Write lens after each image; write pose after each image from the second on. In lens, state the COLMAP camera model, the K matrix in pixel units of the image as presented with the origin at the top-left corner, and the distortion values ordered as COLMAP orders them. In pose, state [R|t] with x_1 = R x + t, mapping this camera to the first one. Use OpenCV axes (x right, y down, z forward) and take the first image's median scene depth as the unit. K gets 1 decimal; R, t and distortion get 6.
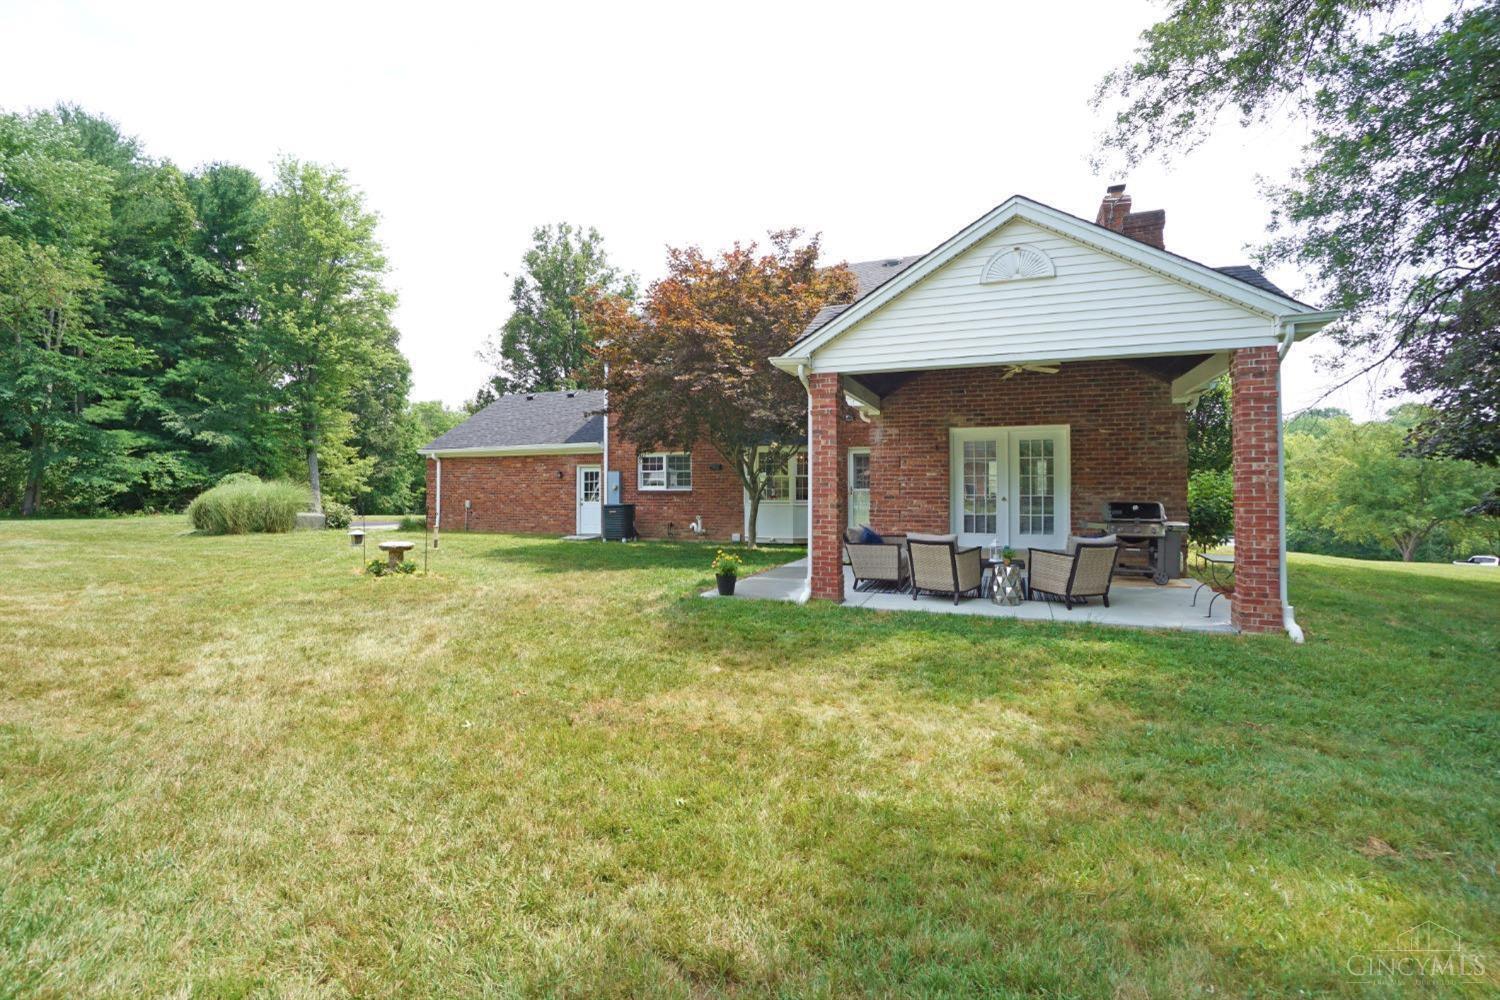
lens RADIAL K [[654.1, 0, 755.5], [0, 654.1, 482.2], [0, 0, 1]] dist [-0.048043, 0.000217]
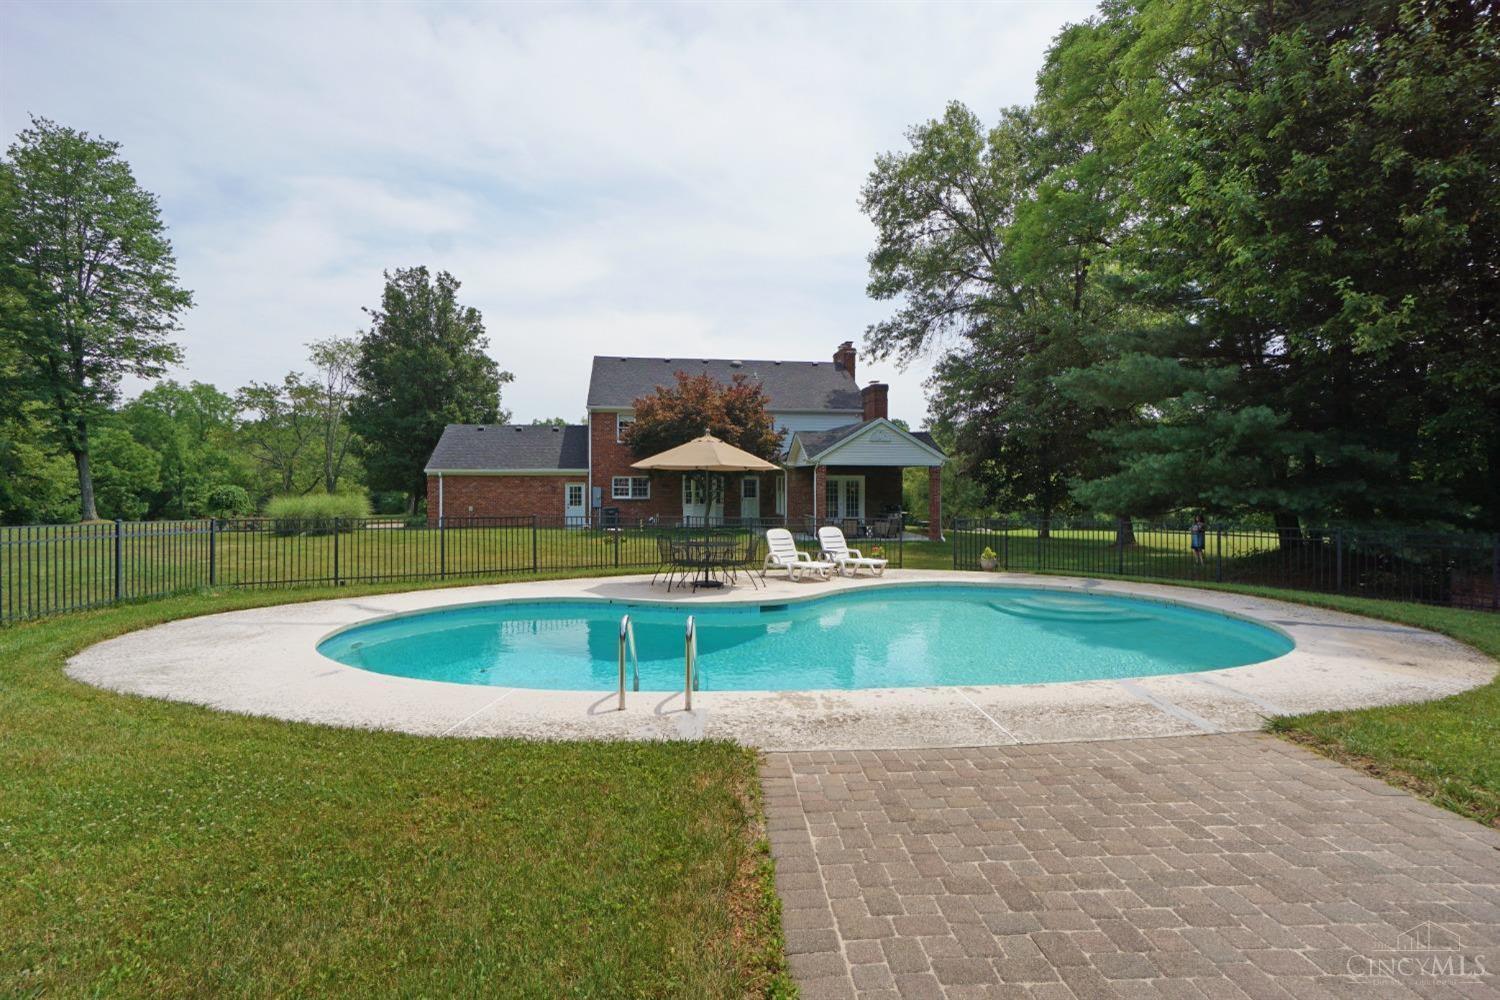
lens RADIAL K [[676.5, 0, 750.0], [0, 676.5, 500.0], [0, 0, 1]] dist [-0.028443, 0.000695]
pose [[0.856618, -0.011404, 0.515825, -0.731471], [-0.009149, 0.999263, 0.037286, -0.048879], [-0.515870, -0.036659, 0.855882, -0.615479]]
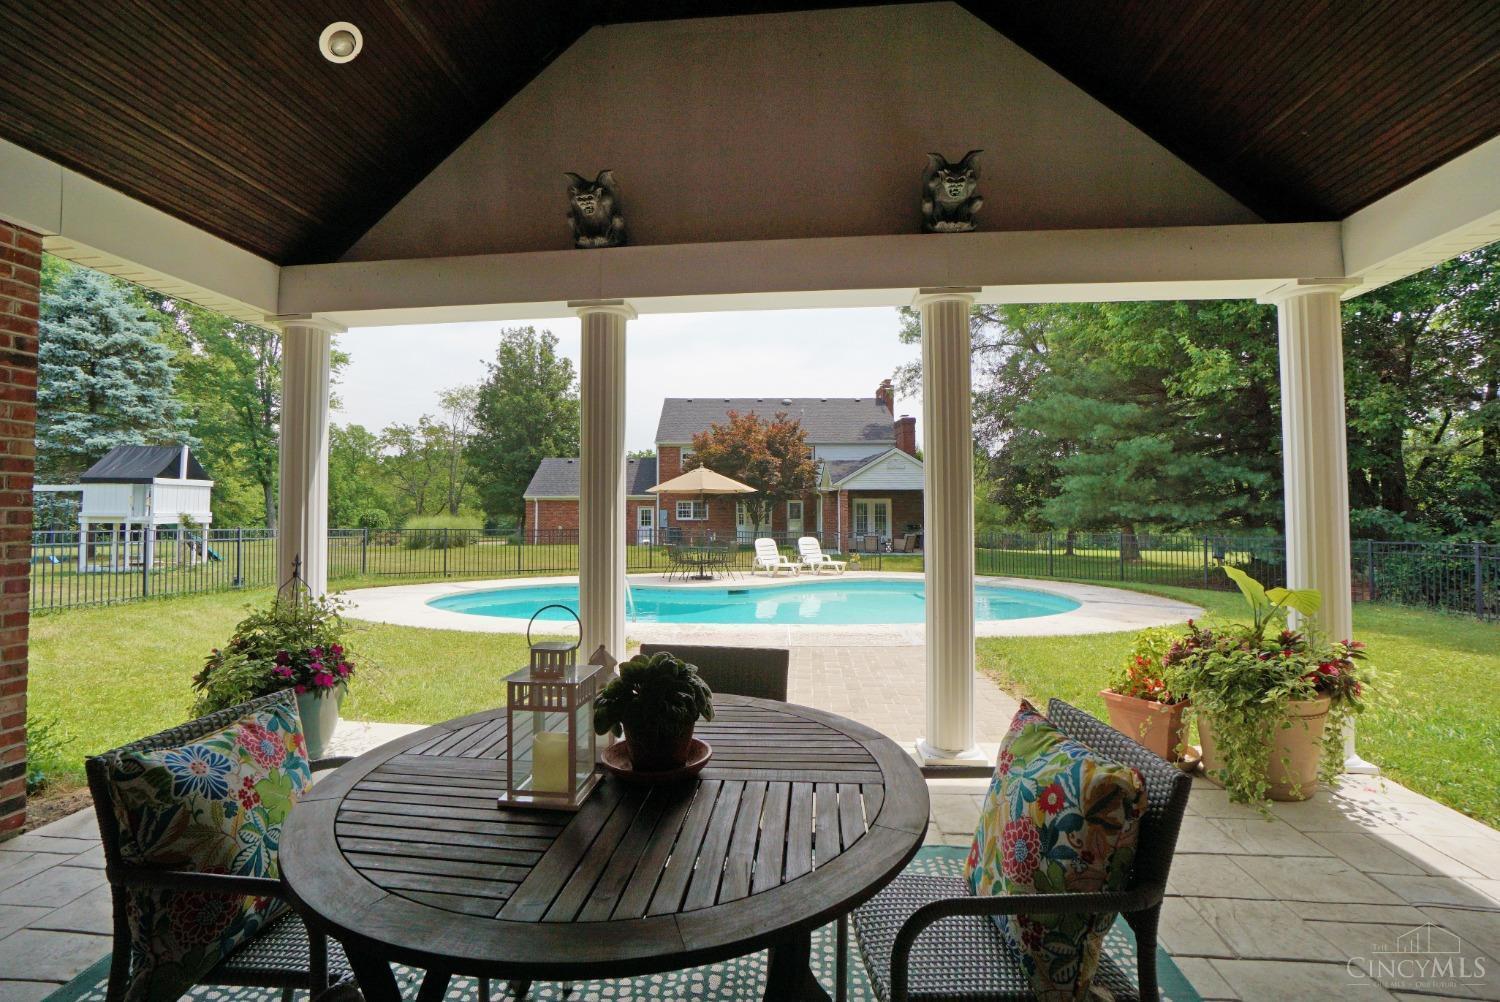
lens RADIAL K [[654.1, 0, 755.5], [0, 654.1, 483.2], [0, 0, 1]] dist [-0.048043, 0.000217]
pose [[0.914501, 0.013514, 0.404357, -0.716827], [-0.003341, 0.999660, -0.025856, -0.044825], [-0.404569, 0.022294, 0.914236, -0.822511]]
